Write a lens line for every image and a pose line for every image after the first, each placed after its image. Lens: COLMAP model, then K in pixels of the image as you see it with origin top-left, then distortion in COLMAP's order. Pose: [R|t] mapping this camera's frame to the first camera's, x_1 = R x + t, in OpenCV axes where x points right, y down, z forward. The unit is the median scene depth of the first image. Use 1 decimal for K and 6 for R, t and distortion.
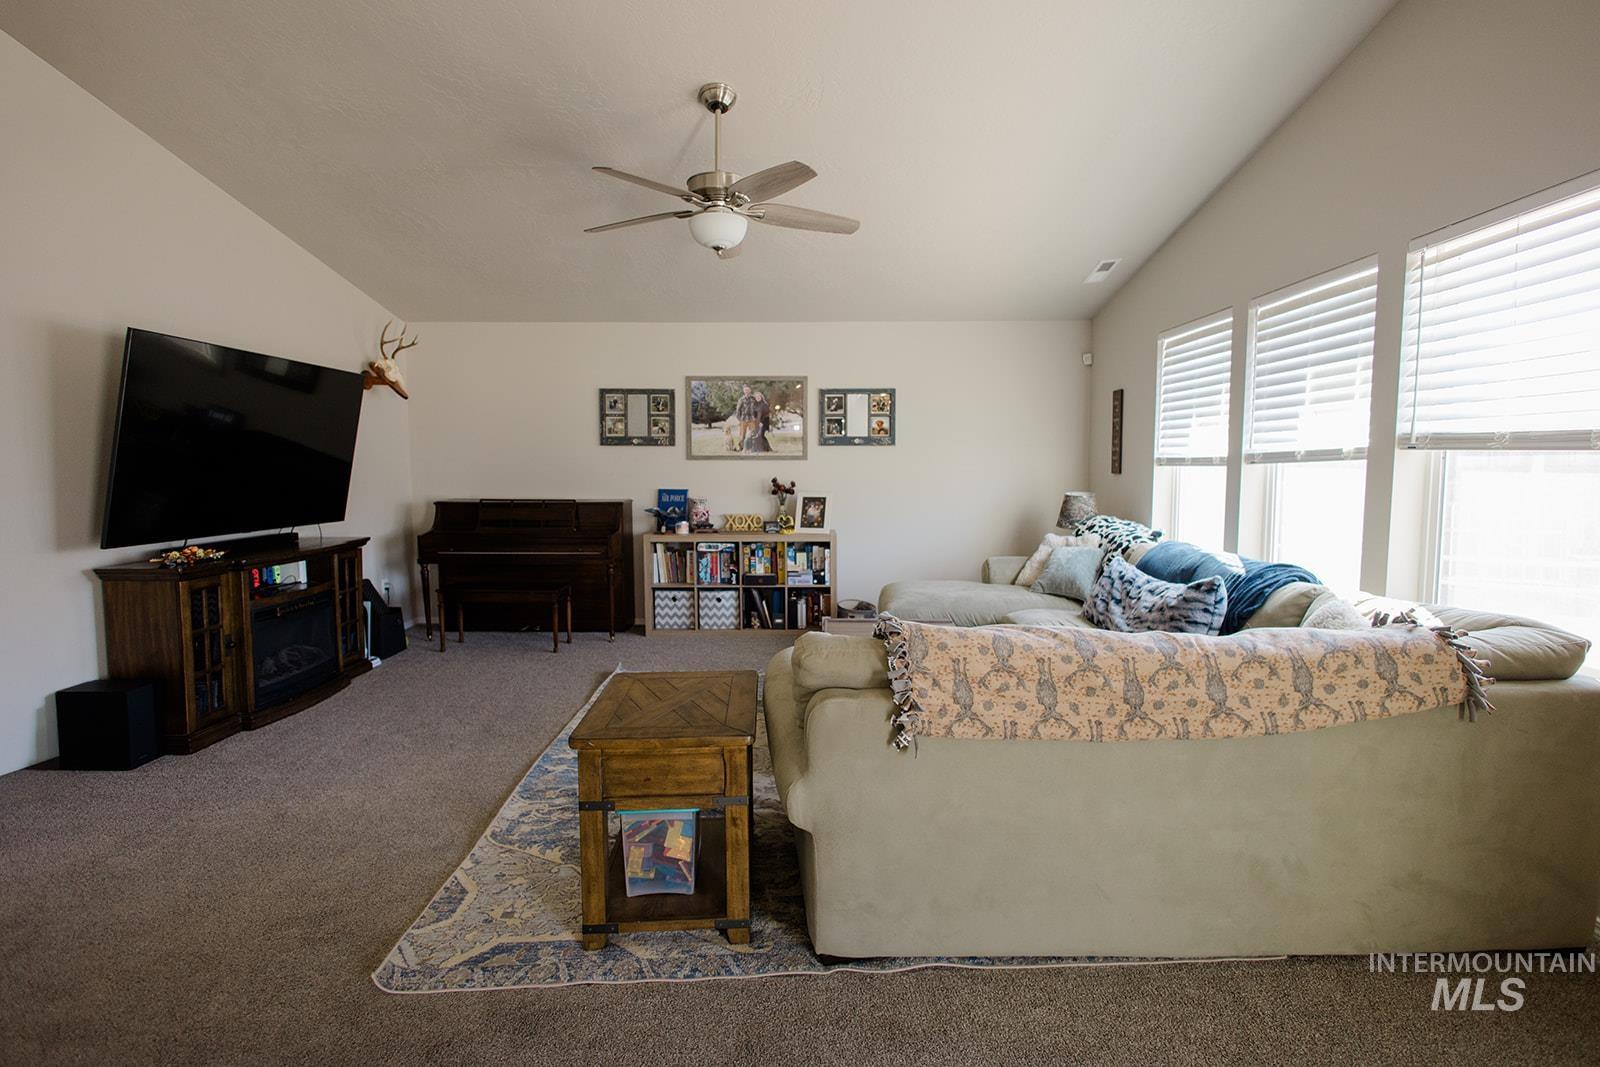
lens RADIAL K [[755.0, 0, 810.1], [0, 755.0, 515.4], [0, 0, 1]] dist [-0.002817, -0.000868]
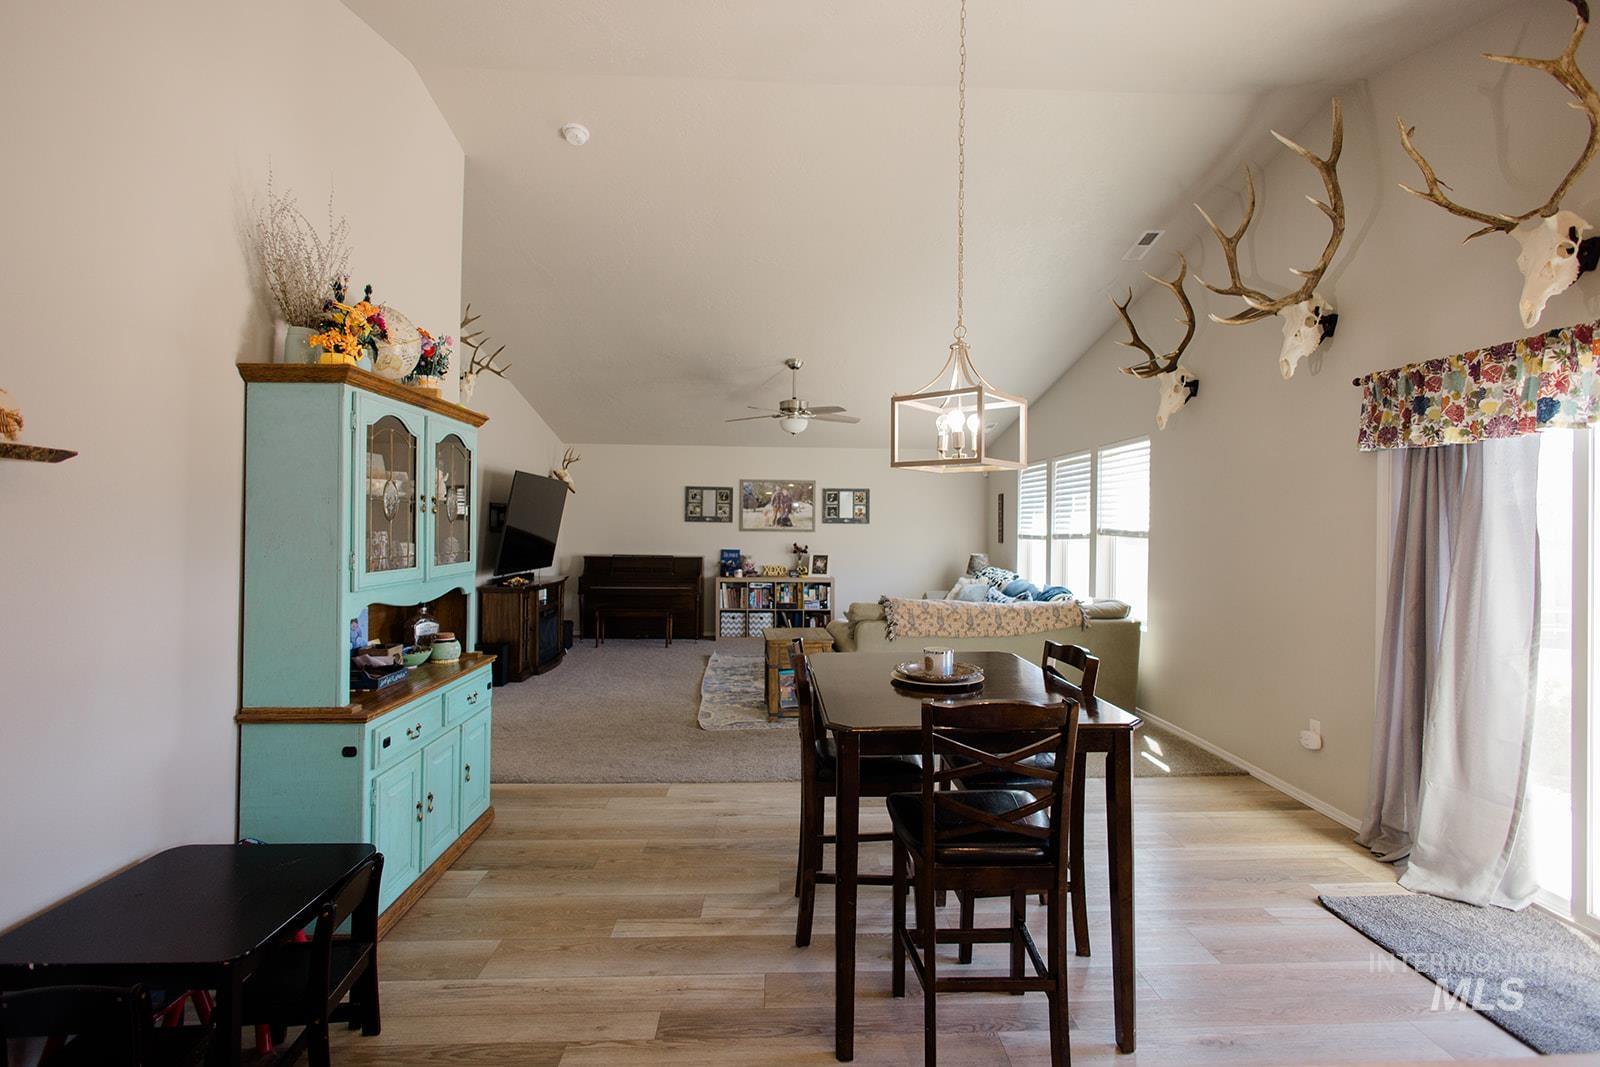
lens RADIAL K [[755.0, 0, 810.1], [0, 755.0, 515.4], [0, 0, 1]] dist [-0.002817, -0.000868]
pose [[0.997658, 0.012305, 0.067280, -0.127167], [-0.006665, 0.996491, -0.083429, 0.026341], [-0.068071, 0.082785, 0.994240, -0.622535]]
